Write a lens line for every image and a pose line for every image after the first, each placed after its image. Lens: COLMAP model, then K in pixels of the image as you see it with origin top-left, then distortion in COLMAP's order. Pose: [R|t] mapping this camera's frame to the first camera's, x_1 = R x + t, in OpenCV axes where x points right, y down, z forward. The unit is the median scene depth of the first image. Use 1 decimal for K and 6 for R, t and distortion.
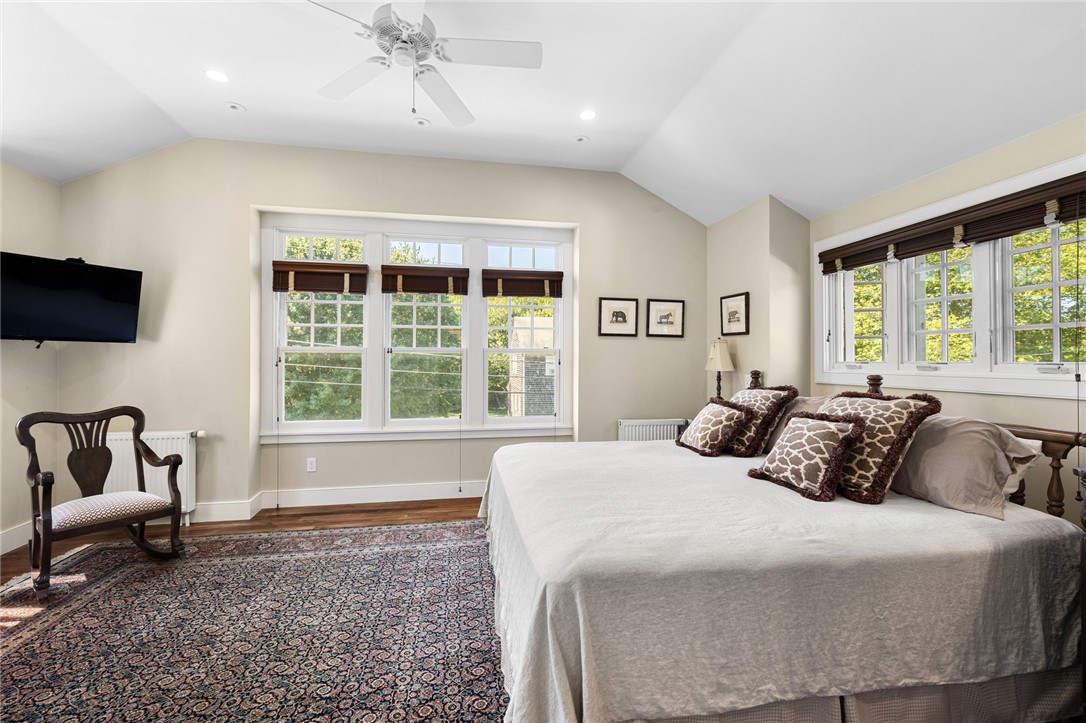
lens RADIAL K [[462.3, 0, 542.9], [0, 462.3, 356.3], [0, 0, 1]] dist [0.003288, 0.000190]
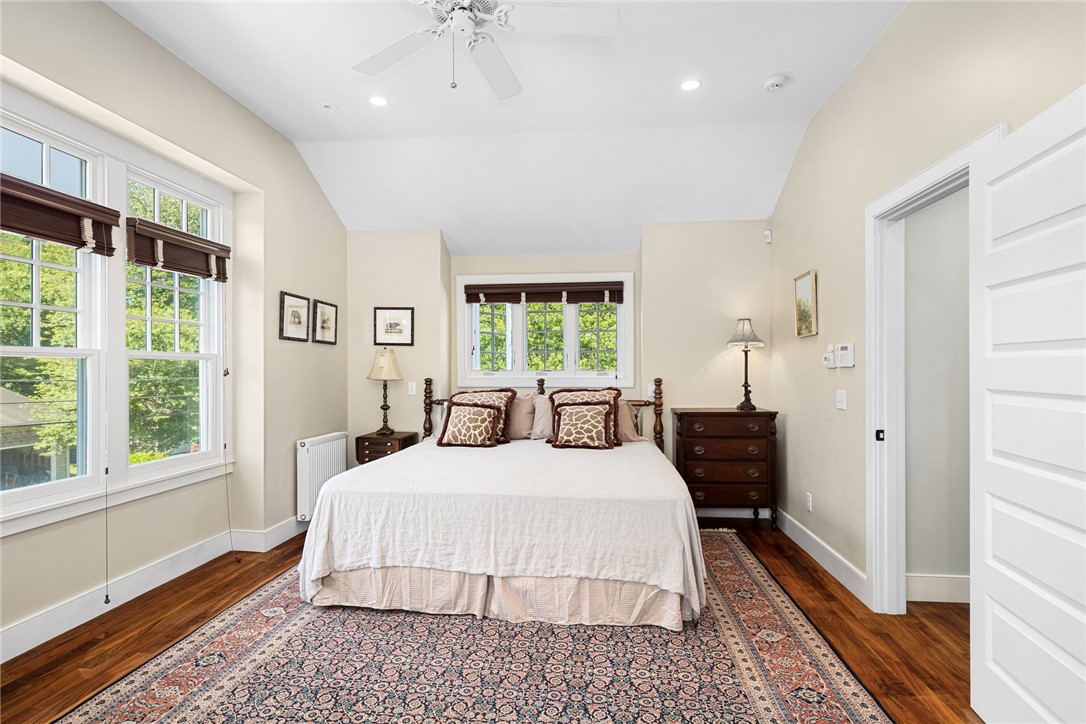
lens RADIAL K [[558.1, 0, 542.5], [0, 558.1, 366.1], [0, 0, 1]] dist [0.001968, 0.000294]
pose [[0.278640, 0.000034, 0.960396, -0.836044], [-0.007529, 0.999969, 0.002149, -0.004133], [-0.960366, -0.007829, 0.278632, 0.362939]]
